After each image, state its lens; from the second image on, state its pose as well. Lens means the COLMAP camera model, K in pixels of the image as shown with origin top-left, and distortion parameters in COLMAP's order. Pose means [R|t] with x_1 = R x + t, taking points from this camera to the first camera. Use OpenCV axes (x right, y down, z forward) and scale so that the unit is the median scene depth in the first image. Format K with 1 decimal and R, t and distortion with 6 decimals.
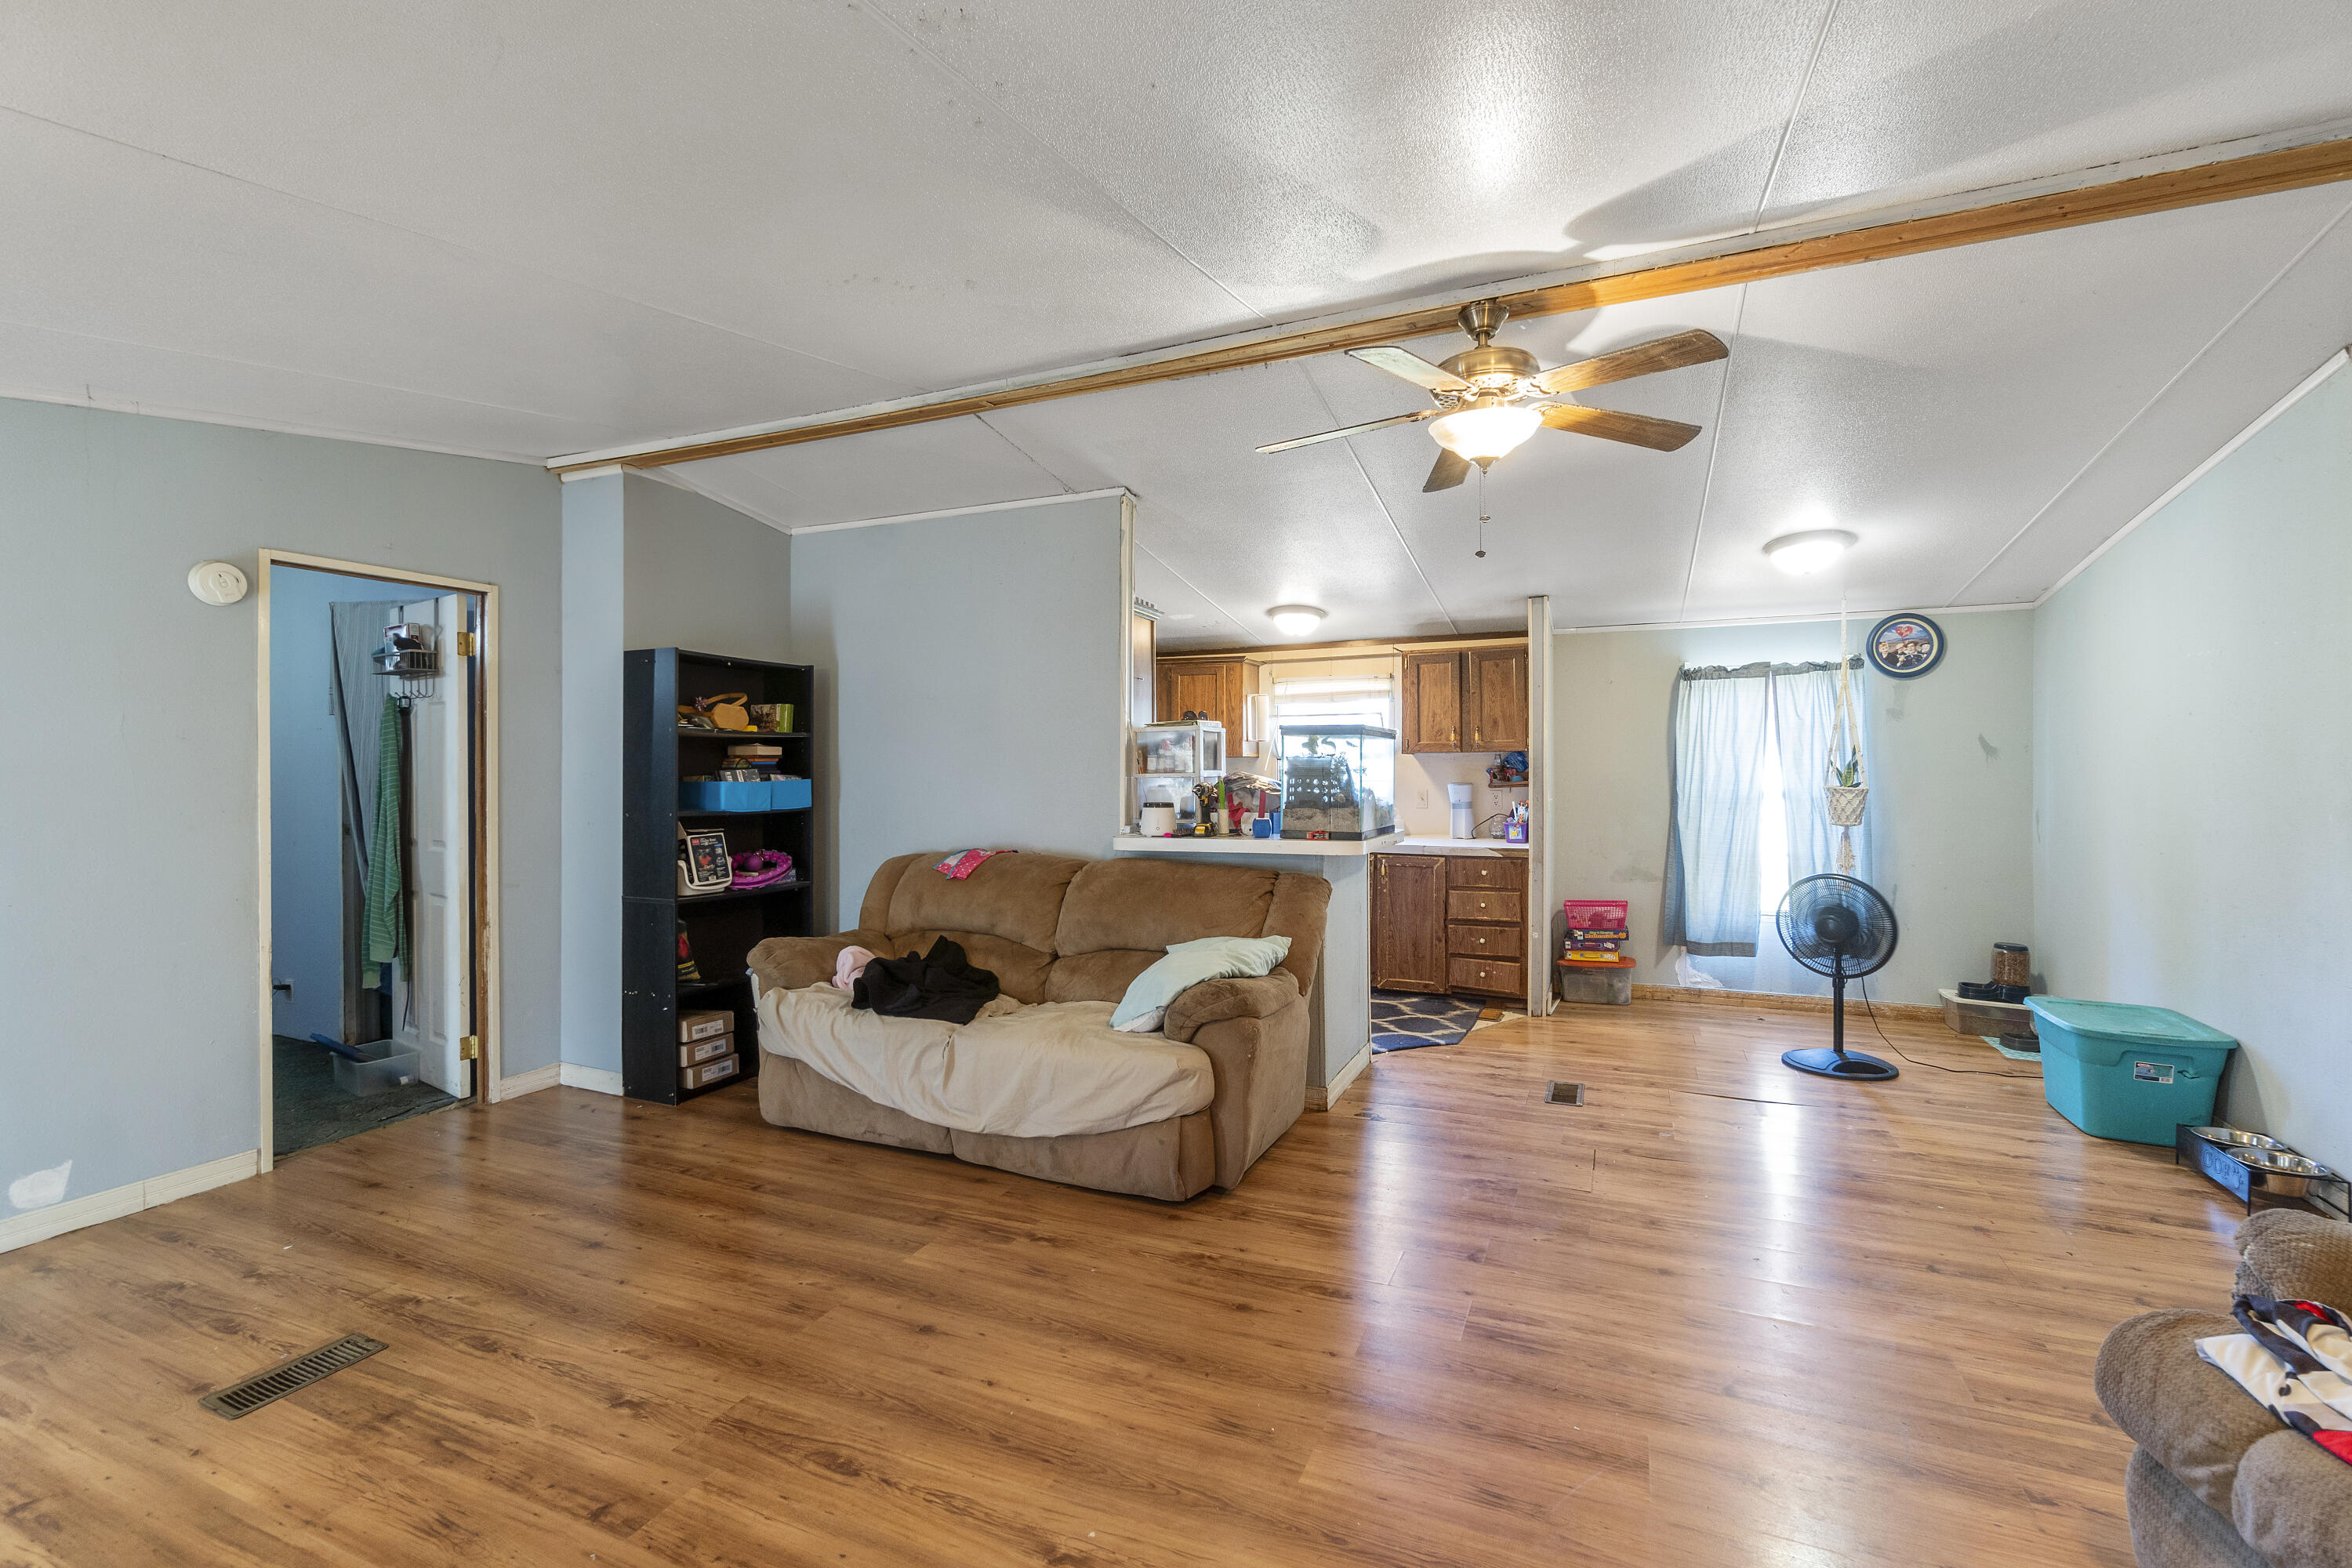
lens RADIAL K [[1039.9, 0, 1179.7], [0, 1039.9, 776.5], [0, 0, 1]] dist [-0.001335, -0.000154]
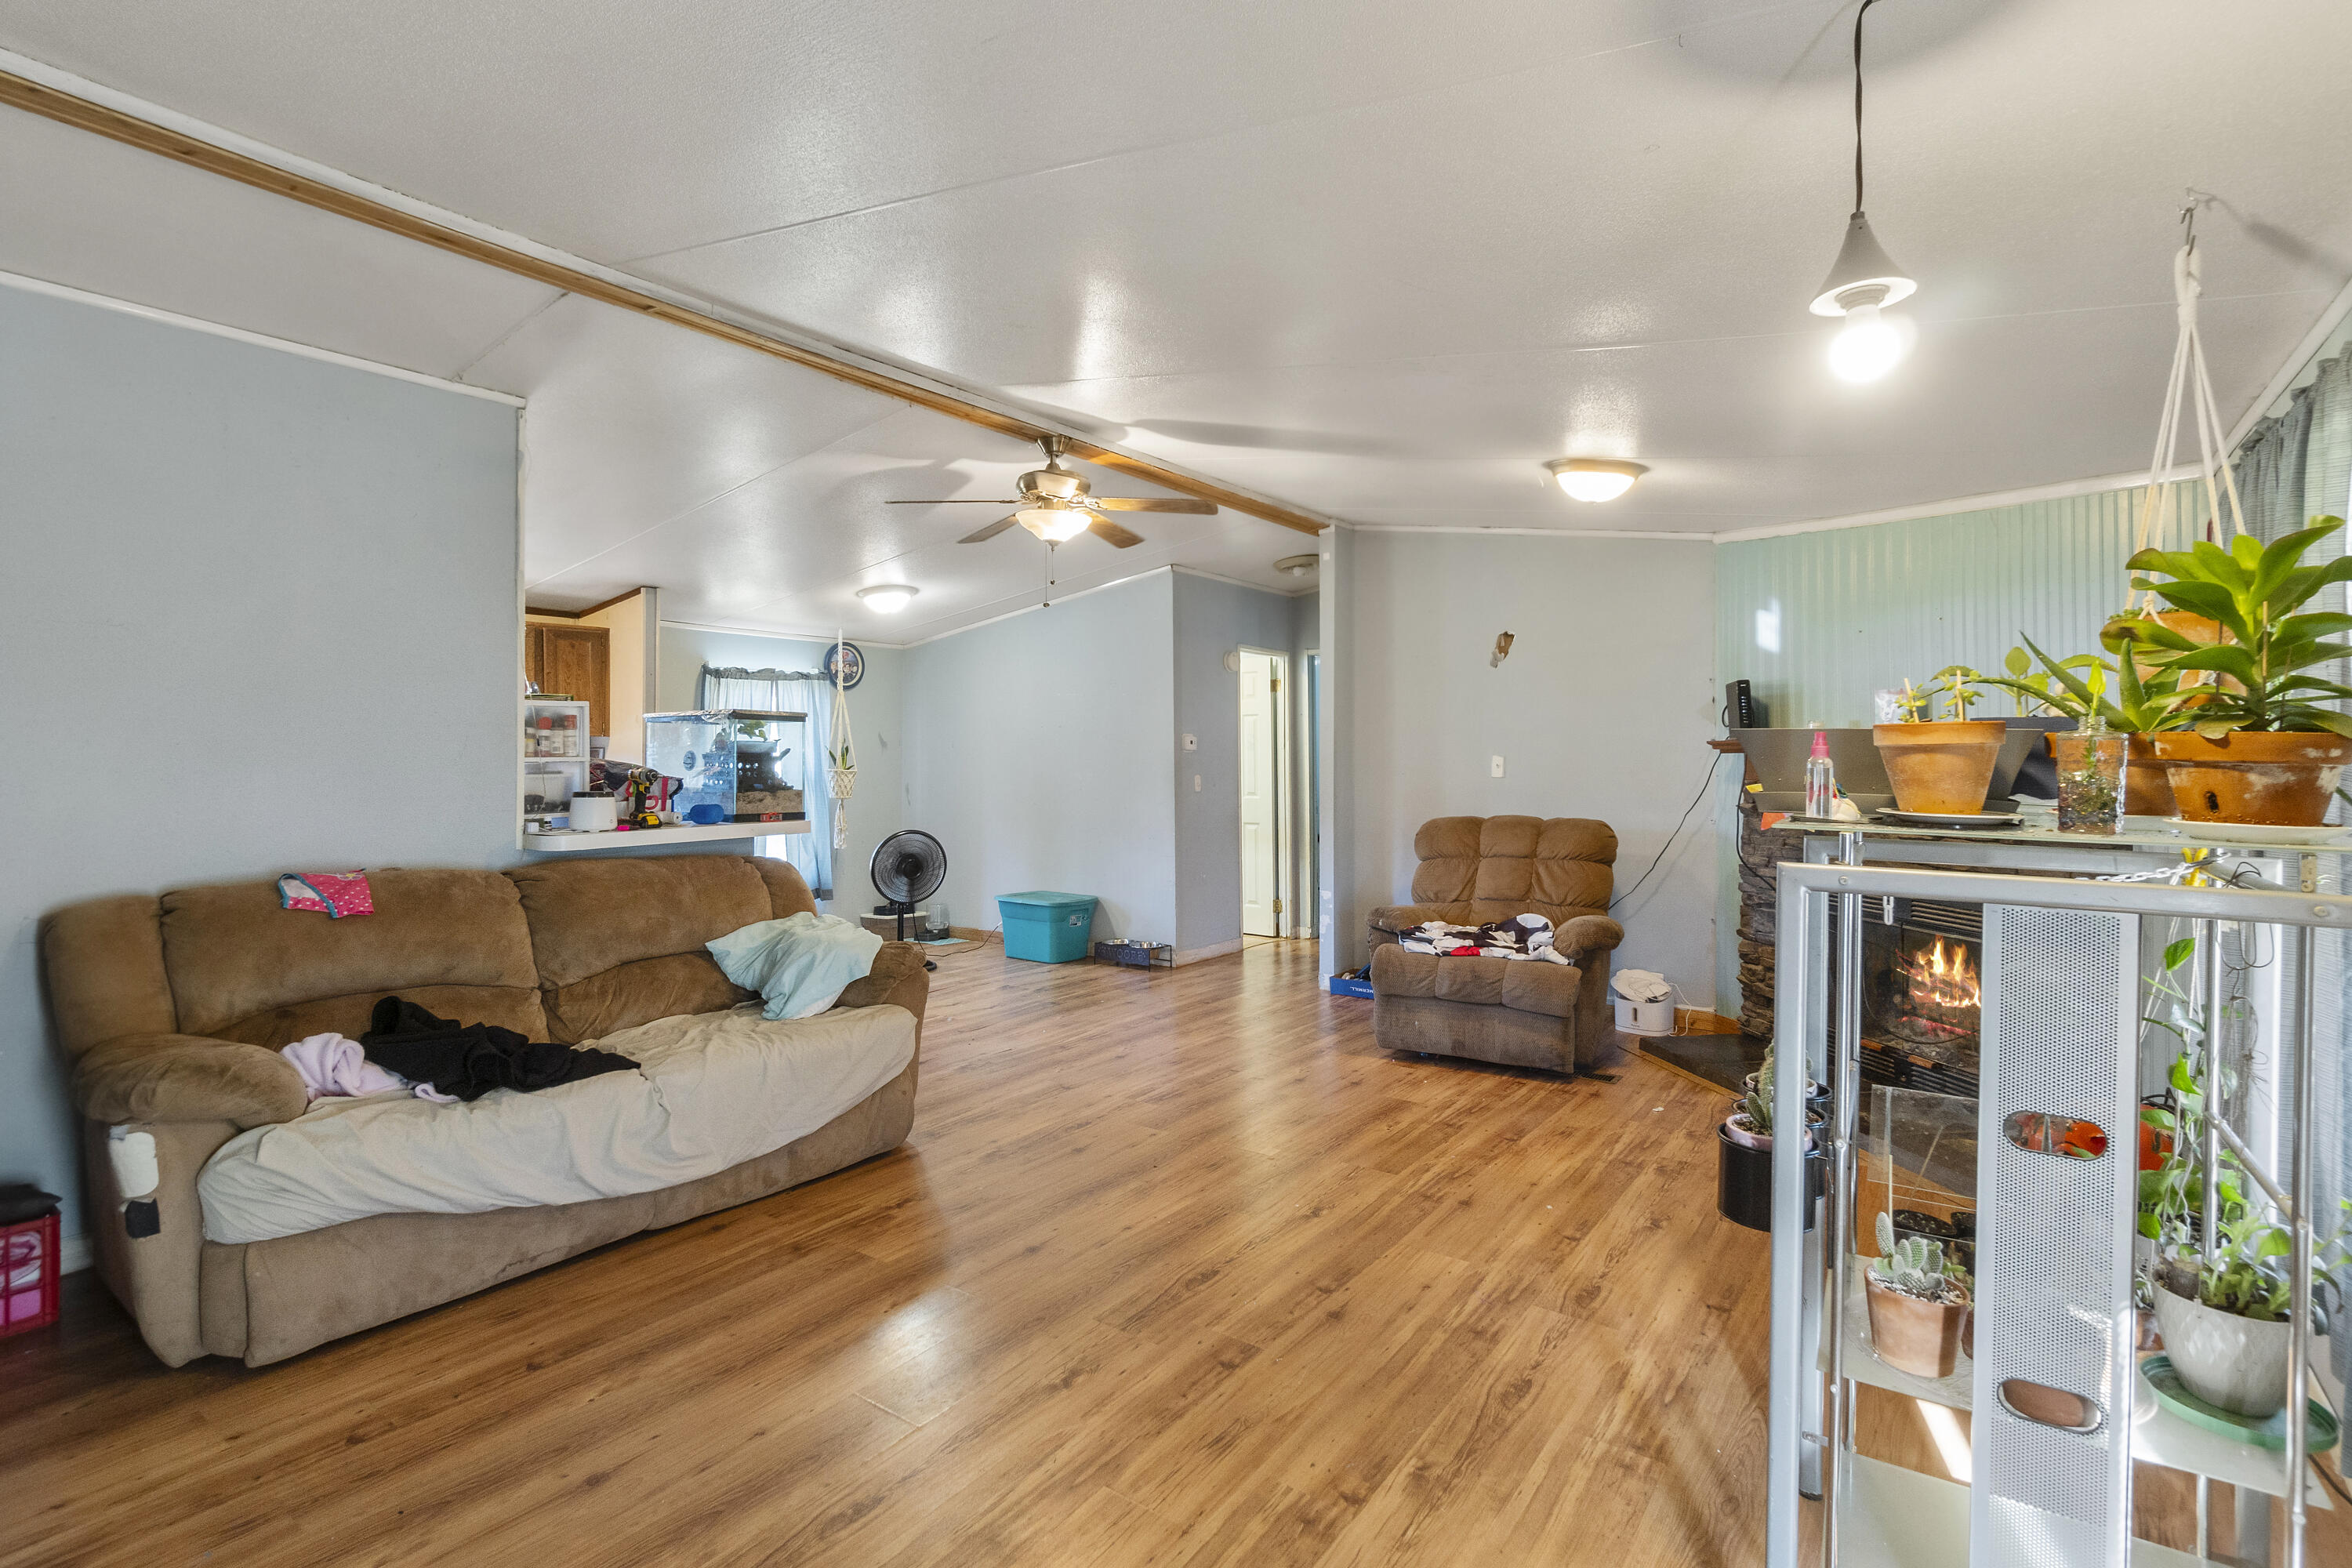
lens RADIAL K [[1118.6, 0, 1165.6], [0, 1118.6, 762.1], [0, 0, 1]] dist [-0.002284, -0.000583]
pose [[0.210791, -0.000574, 0.977531, -0.966664], [0.003701, 0.999993, -0.000211, 0.003280], [-0.977524, 0.003662, 0.210792, 0.416173]]
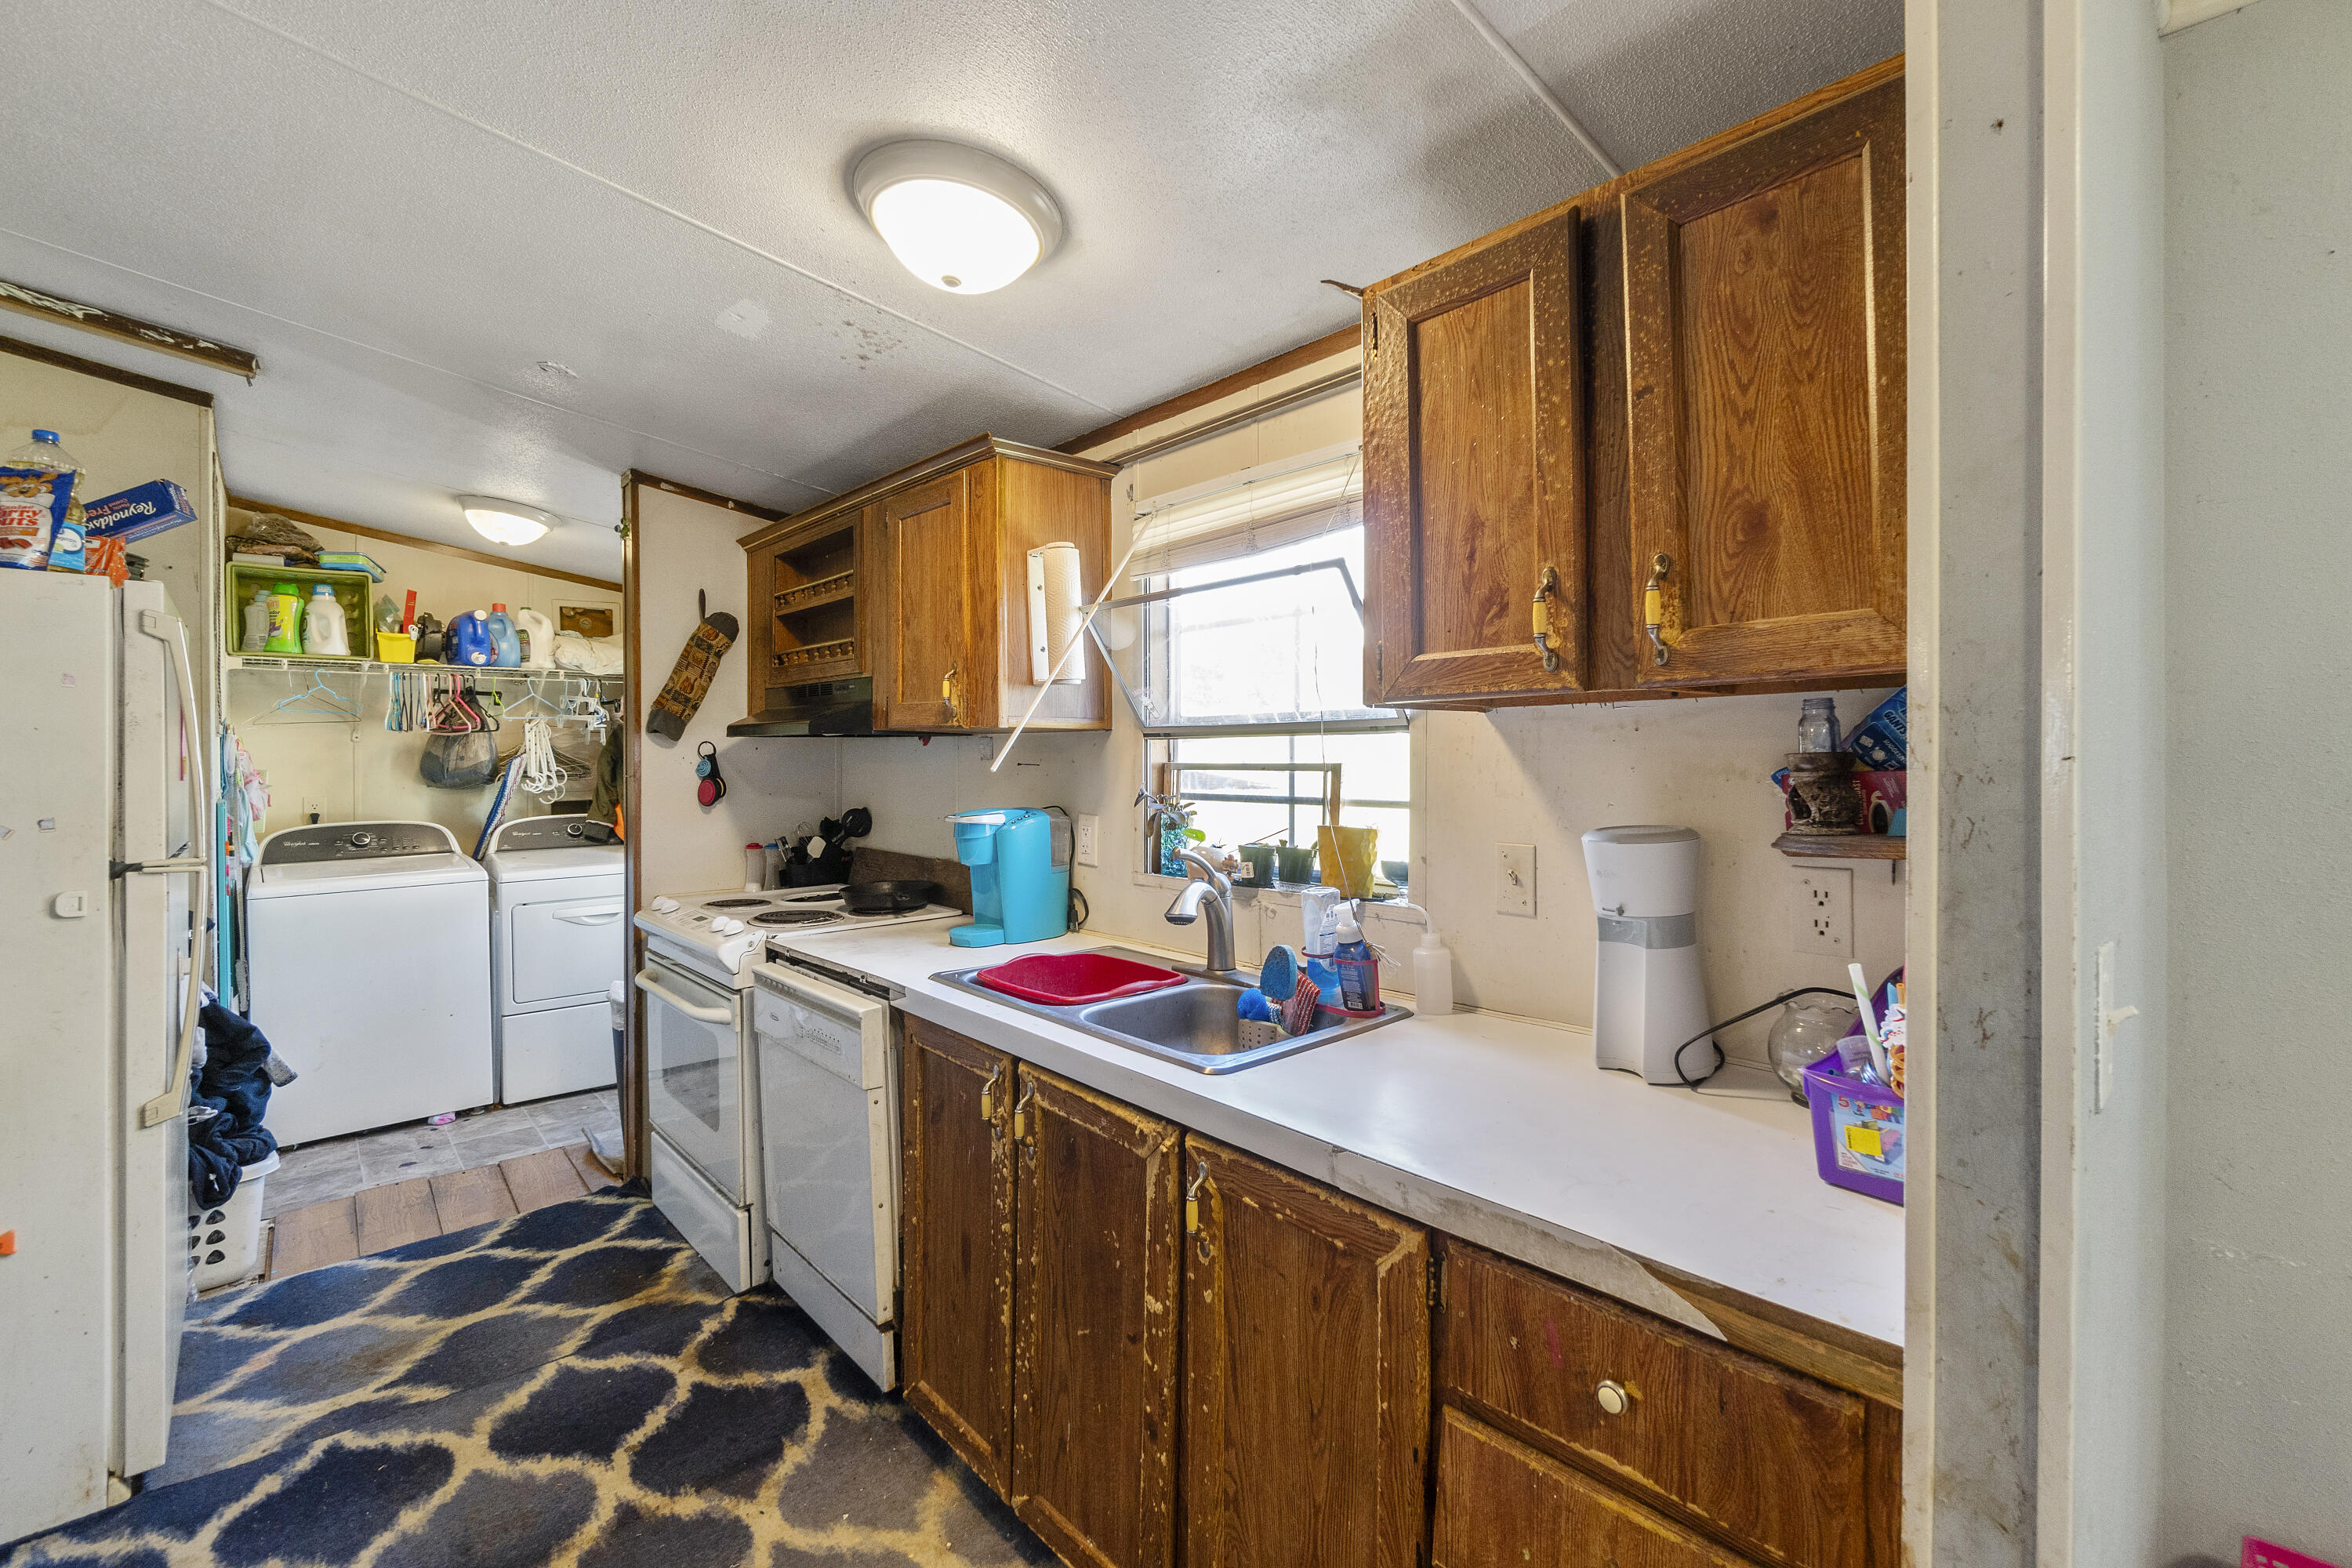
lens RADIAL K [[1017.4, 0, 1170.0], [0, 1017.4, 753.0], [0, 0, 1]] dist [-0.001126, 0.000240]
pose [[0.901616, -0.001021, -0.432537, 0.475330], [-0.000361, 0.999995, -0.003113, -0.017509], [0.432538, 0.002963, 0.901611, 1.304035]]
